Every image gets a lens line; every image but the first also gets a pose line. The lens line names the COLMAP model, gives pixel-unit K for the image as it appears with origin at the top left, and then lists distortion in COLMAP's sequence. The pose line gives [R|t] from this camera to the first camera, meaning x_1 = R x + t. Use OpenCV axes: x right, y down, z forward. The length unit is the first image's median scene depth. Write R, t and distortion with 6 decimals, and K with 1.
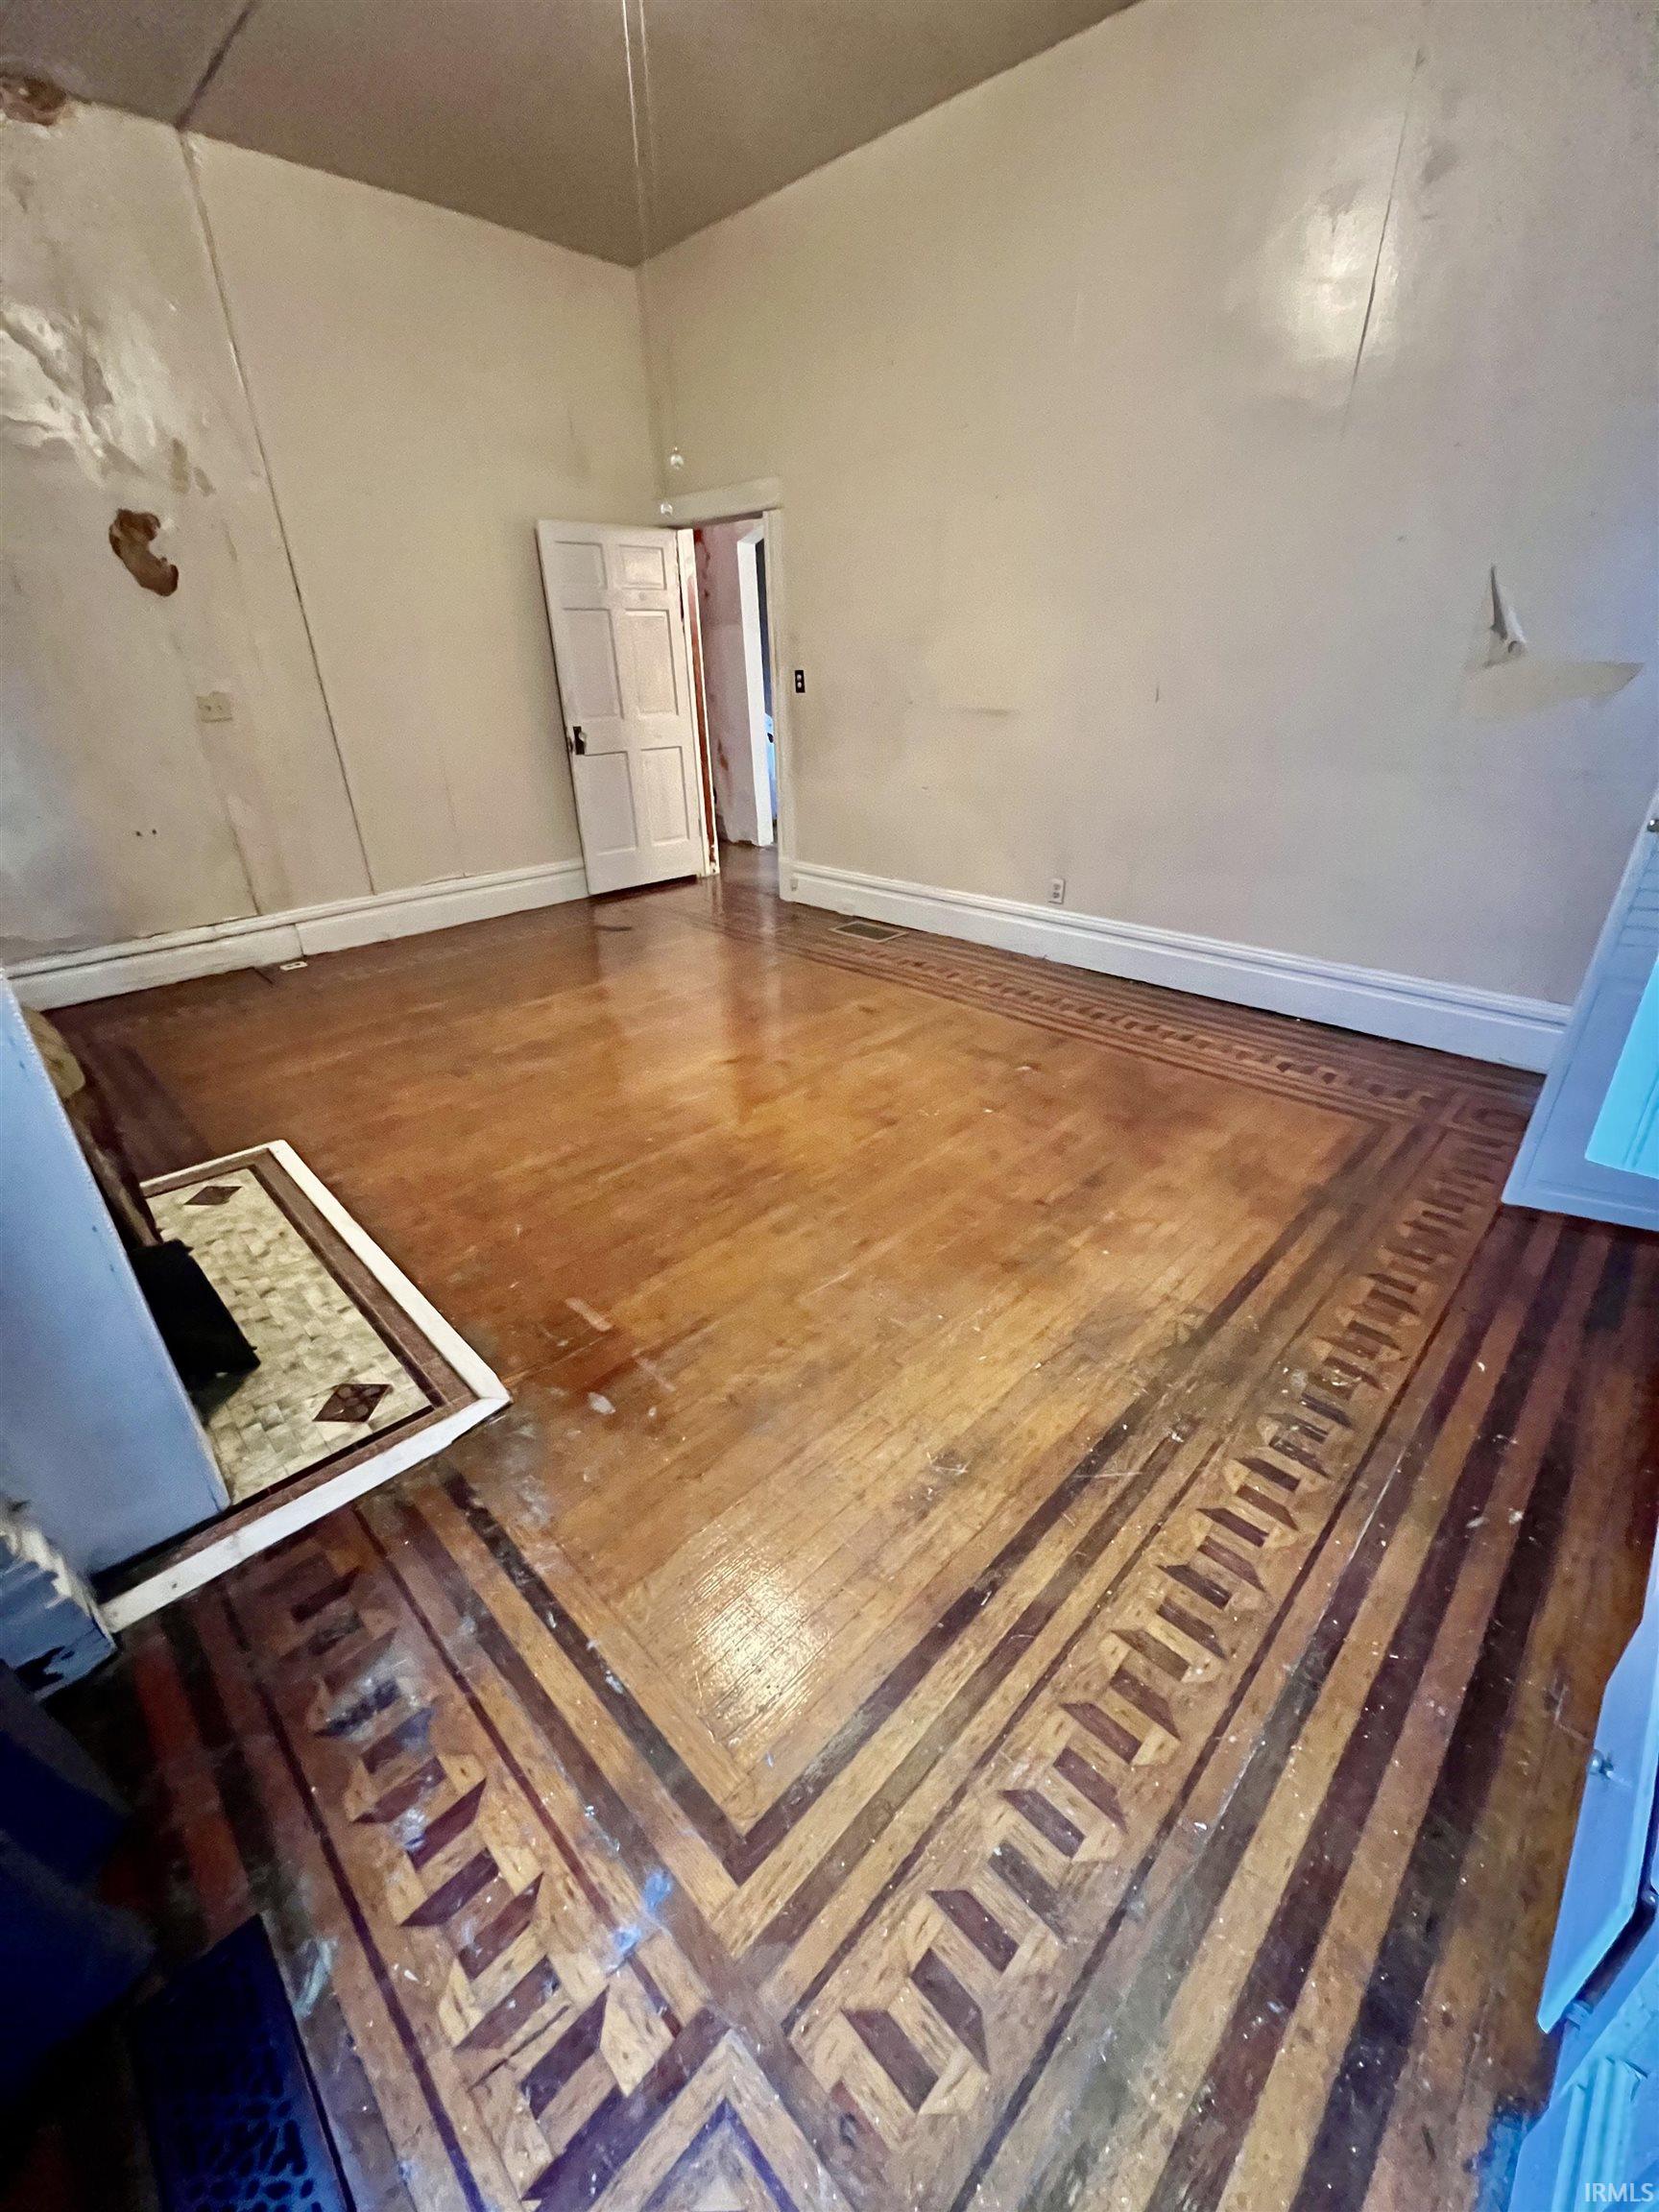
lens RADIAL K [[885.6, 0, 830.6], [0, 885.6, 1107.3], [0, 0, 1]] dist [0.000739, 0.000356]
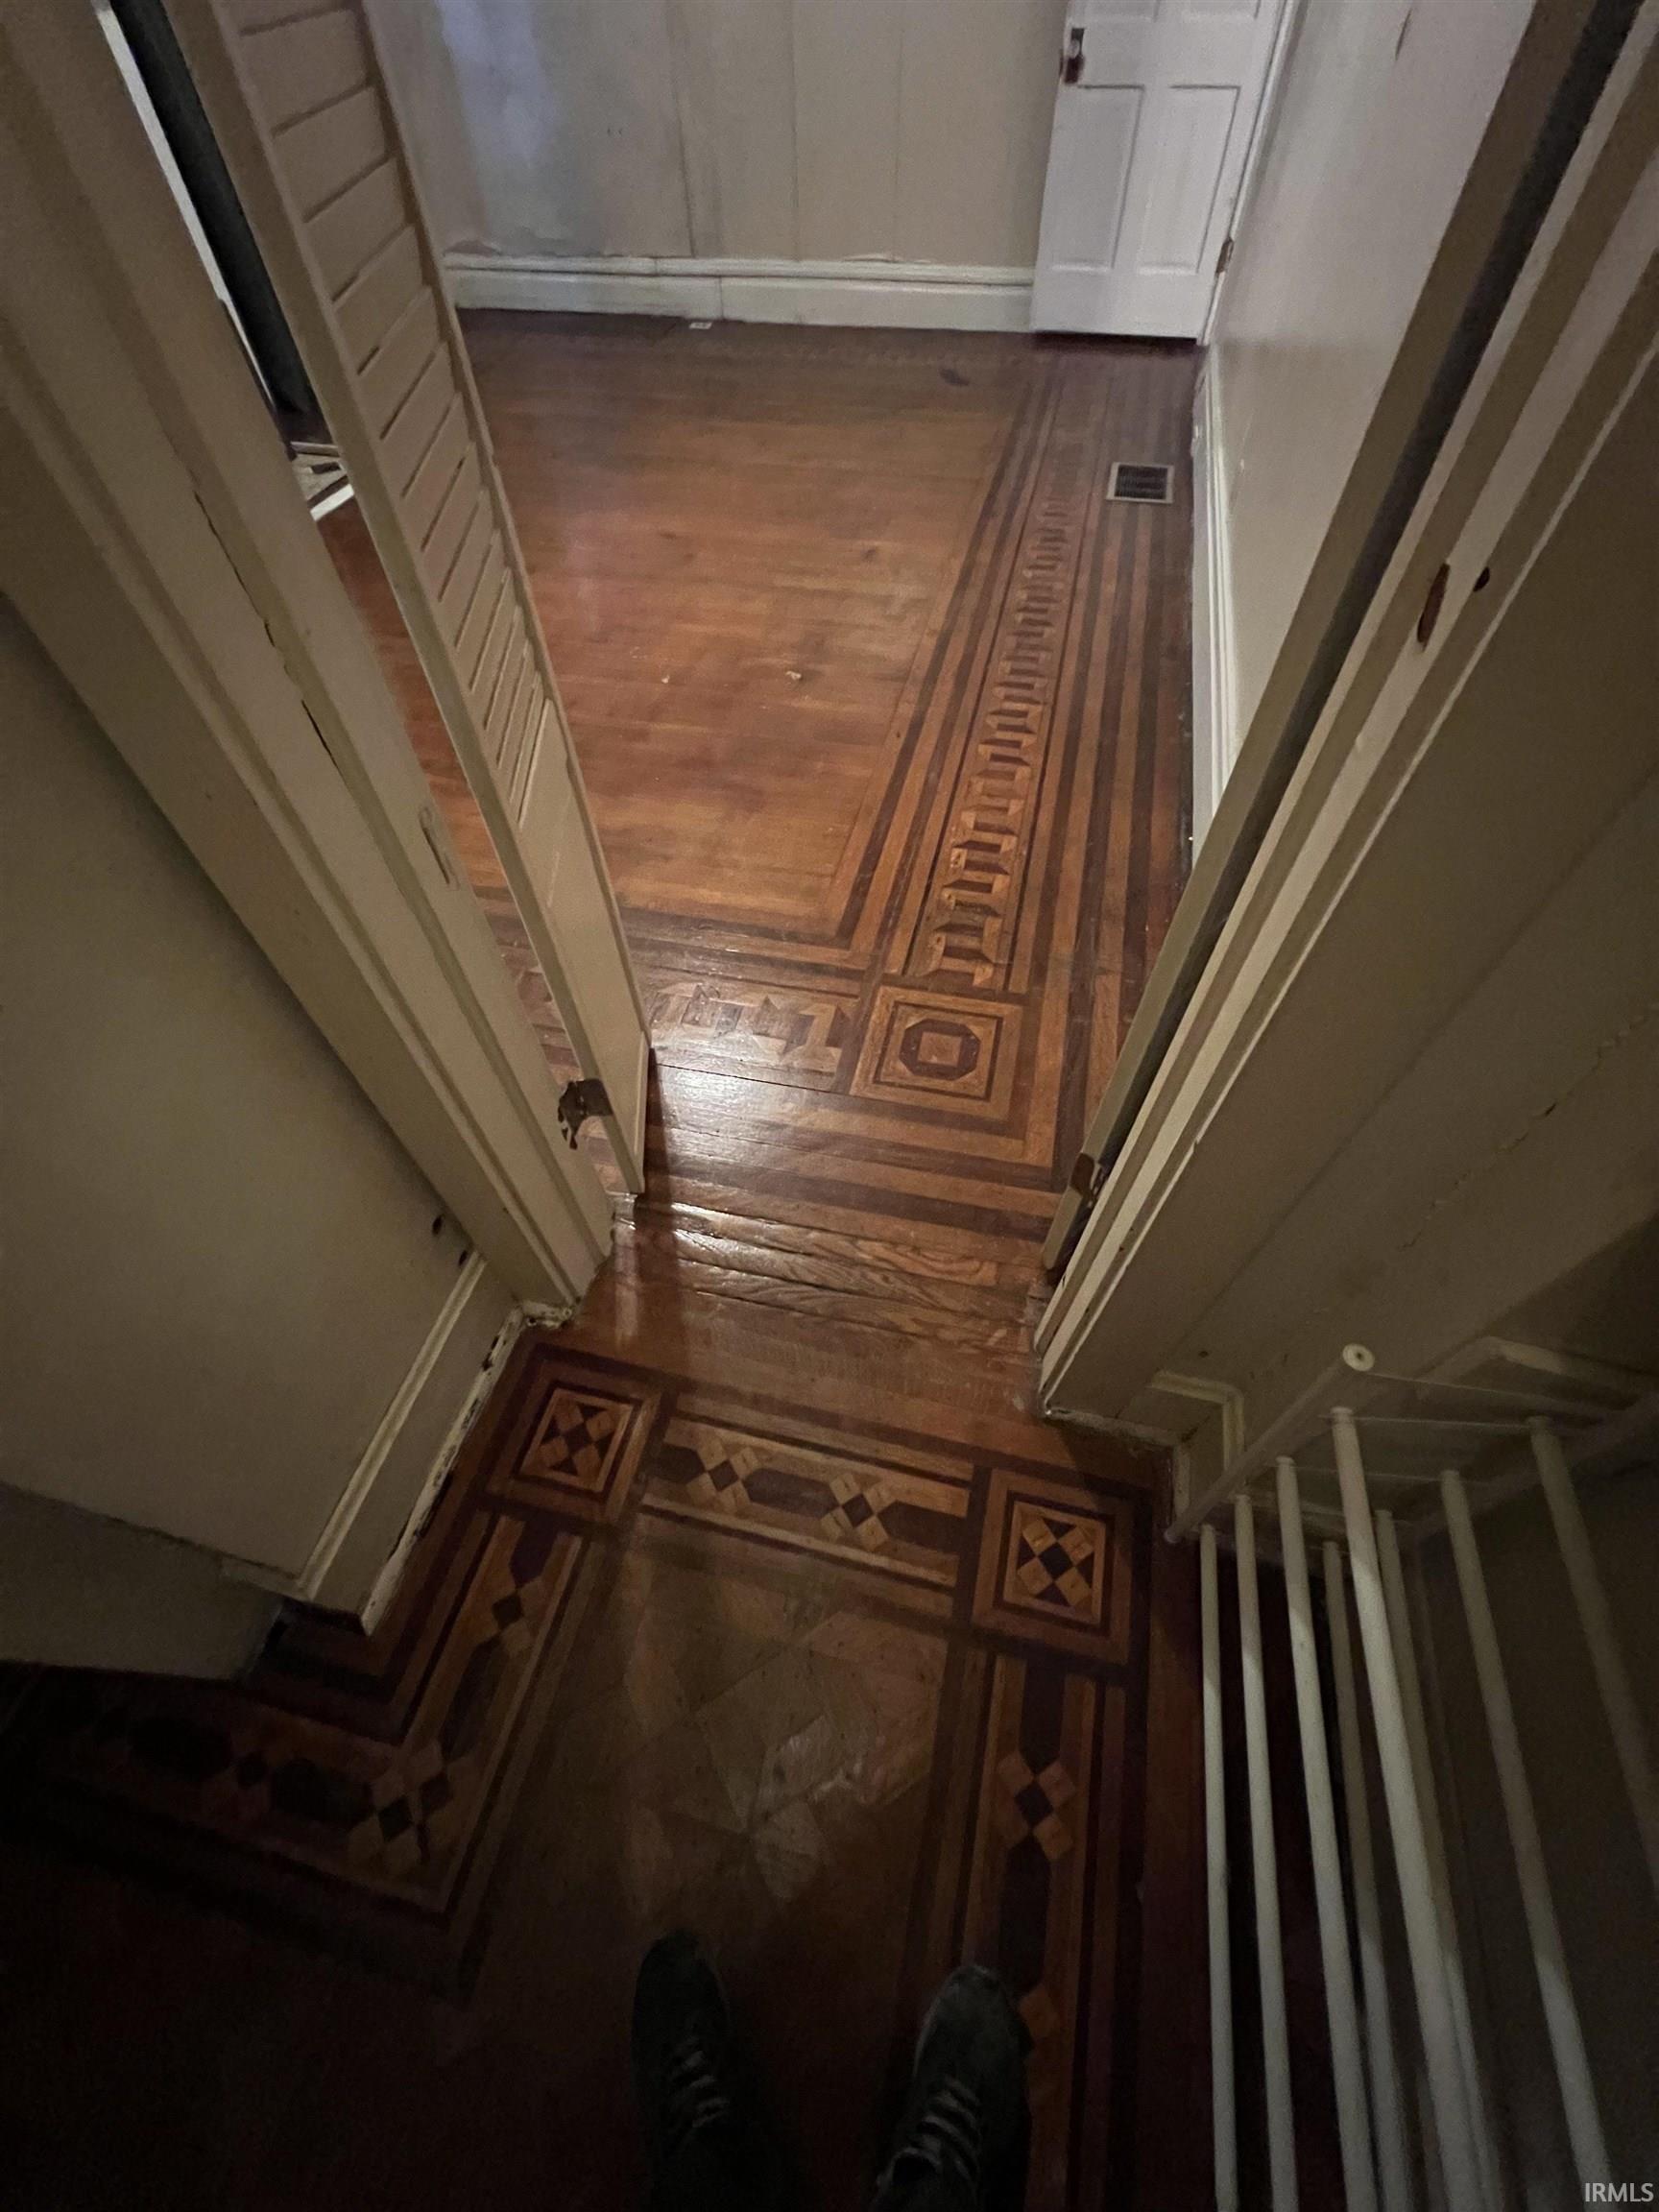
lens RADIAL K [[885.6, 0, 846.5], [0, 885.6, 1104.6], [0, 0, 1]] dist [0.000739, 0.000356]
pose [[0.525566, 0.690728, -0.496664, 0.678506], [-0.379118, 0.712776, 0.590102, -0.192621], [0.761610, -0.121843, 0.636478, 0.352486]]
